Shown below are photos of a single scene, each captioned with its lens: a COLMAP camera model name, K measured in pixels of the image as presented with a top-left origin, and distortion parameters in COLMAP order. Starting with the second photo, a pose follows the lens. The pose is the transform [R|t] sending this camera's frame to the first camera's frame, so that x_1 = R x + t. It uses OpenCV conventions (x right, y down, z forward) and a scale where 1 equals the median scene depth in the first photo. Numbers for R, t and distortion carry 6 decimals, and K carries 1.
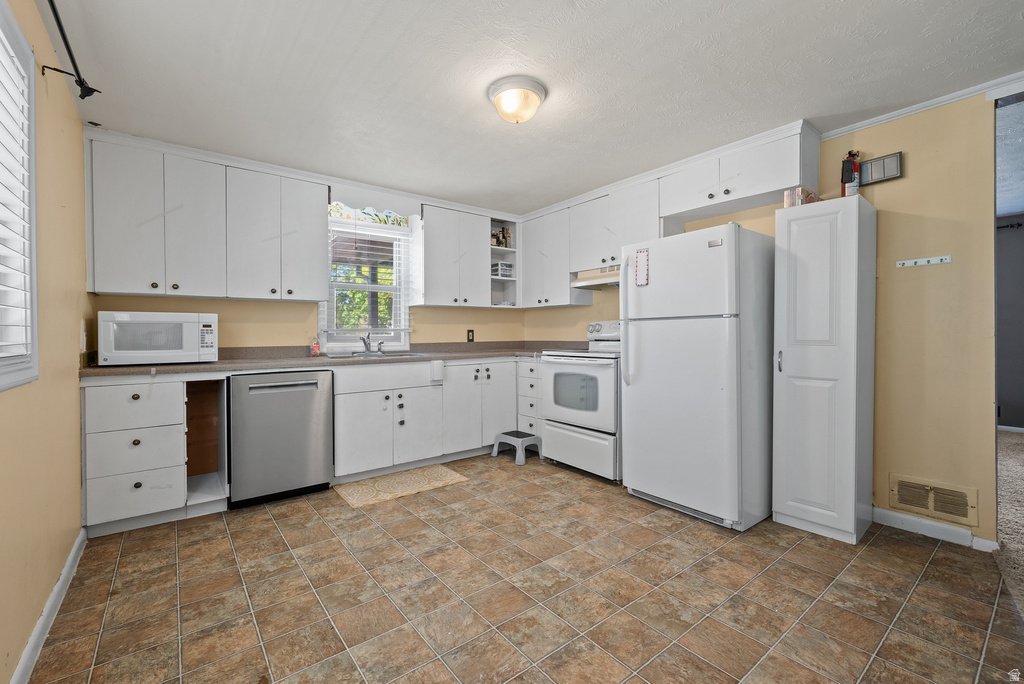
lens RADIAL K [[433.8, 0, 511.1], [0, 433.8, 333.6], [0, 0, 1]] dist [0.003667, -0.001091]
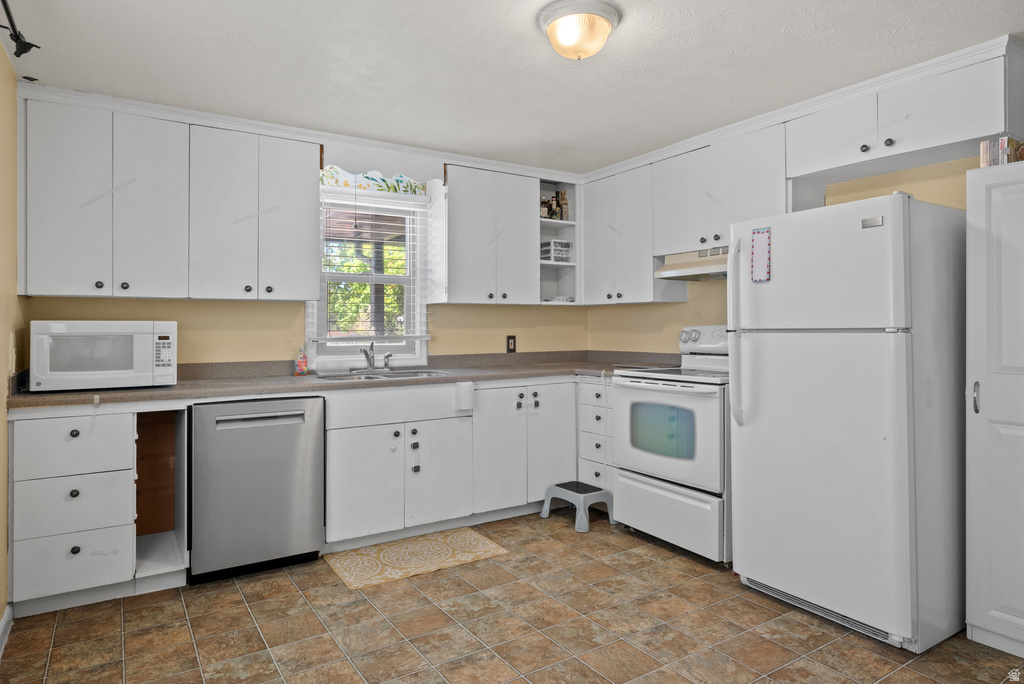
lens RADIAL K [[613.3, 0, 510.3], [0, 613.3, 316.6], [0, 0, 1]] dist [-0.000051, 0.001690]
pose [[0.995738, 0.000761, -0.092220, -0.003665], [-0.002324, 0.999855, -0.016847, -0.035432], [0.092193, 0.016990, 0.995596, -0.002865]]
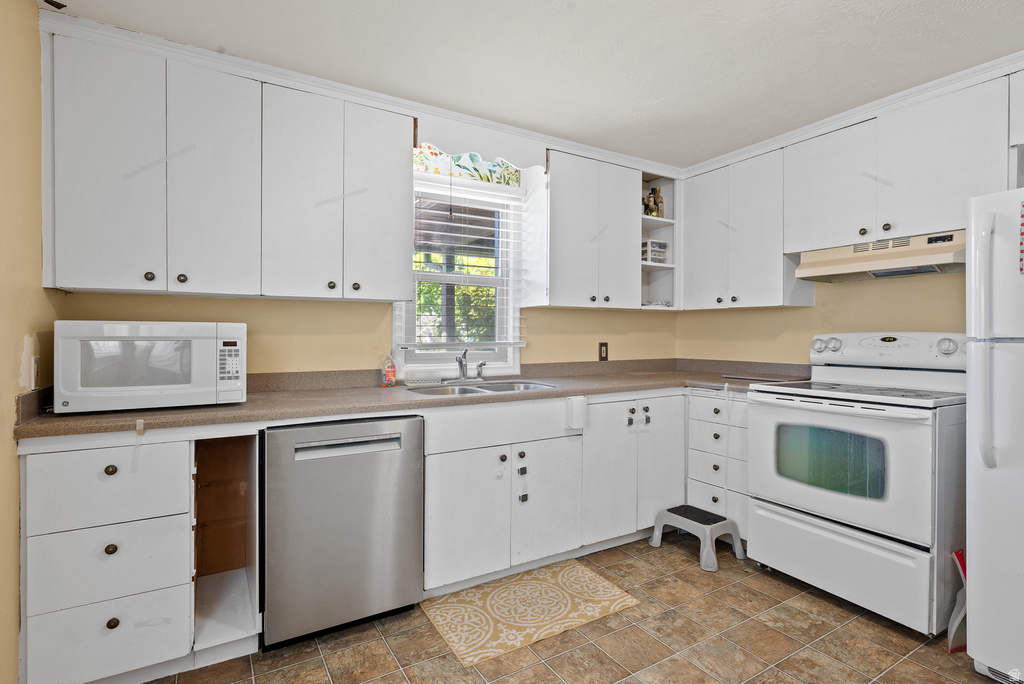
lens RADIAL K [[502.4, 0, 511.6], [0, 502.4, 332.3], [0, 0, 1]] dist [0.002077, 0.000002]
pose [[0.992682, 0.008711, -0.120442, -0.215341], [-0.009087, 0.999955, -0.002575, -0.032745], [0.120414, 0.003650, 0.992717, 0.334489]]
